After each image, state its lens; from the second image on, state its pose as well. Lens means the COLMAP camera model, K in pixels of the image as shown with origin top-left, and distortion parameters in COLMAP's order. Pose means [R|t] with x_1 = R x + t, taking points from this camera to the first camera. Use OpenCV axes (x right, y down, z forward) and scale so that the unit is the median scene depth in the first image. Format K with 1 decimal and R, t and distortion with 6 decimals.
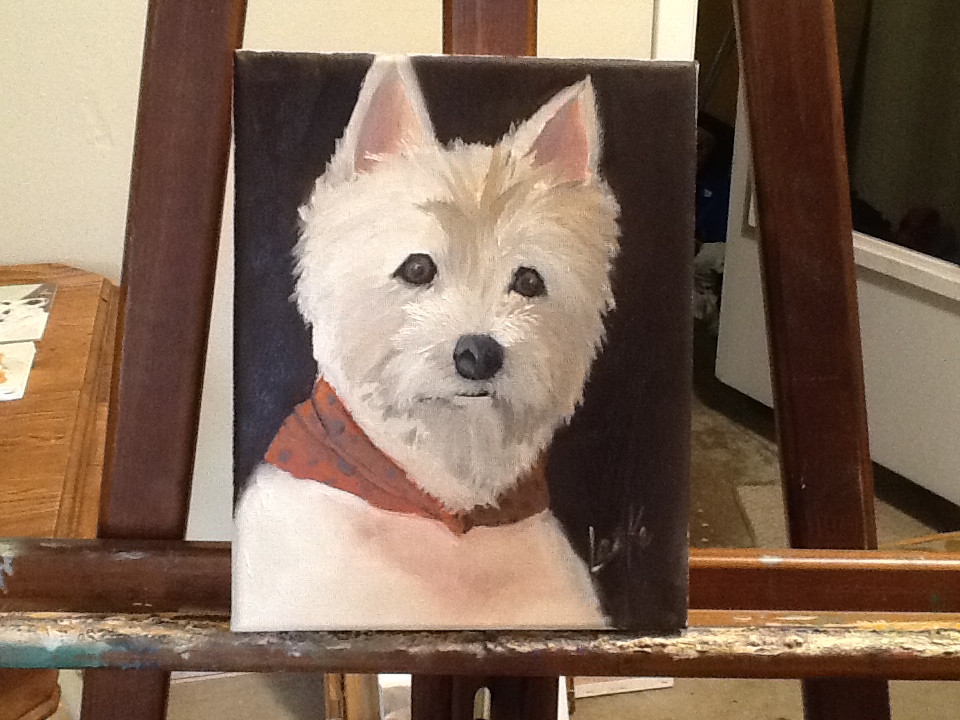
lens RADIAL K [[1225.5, 0, 478.8], [0, 1225.5, 355.2], [0, 0, 1]] dist [-0.002442, 0.000000]
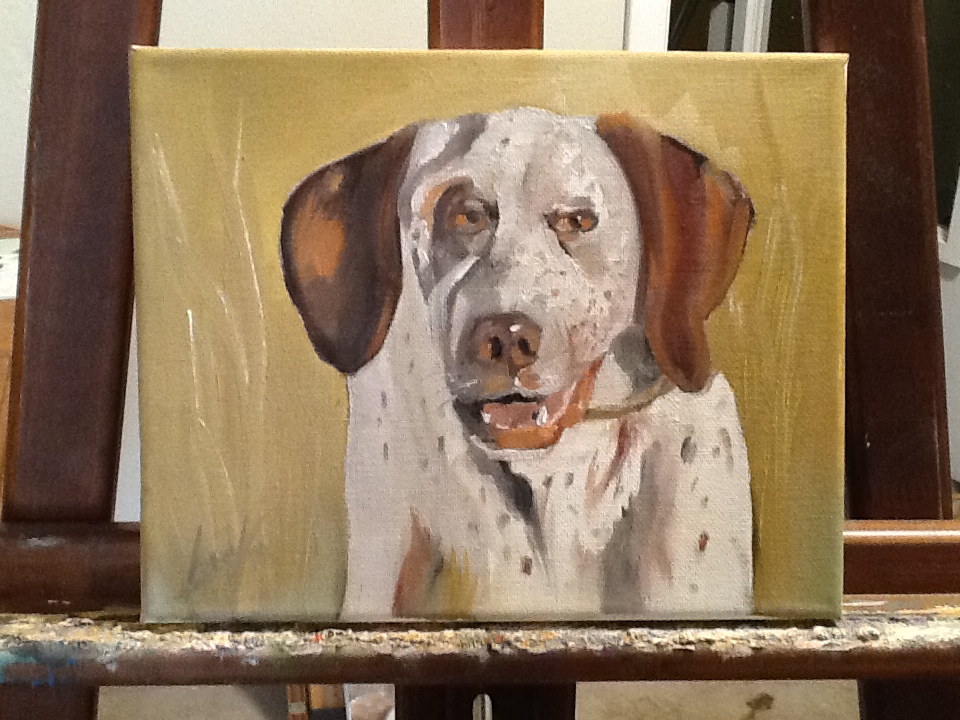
lens RADIAL K [[1225.5, 0, 482.3], [0, 1225.5, 364.0], [0, 0, 1]] dist [-0.002442, 0.000000]
pose [[0.999242, -0.011817, 0.037097, -0.026798], [0.010910, 0.999639, 0.024570, 0.032284], [-0.037374, -0.024147, 0.999010, 0.201920]]
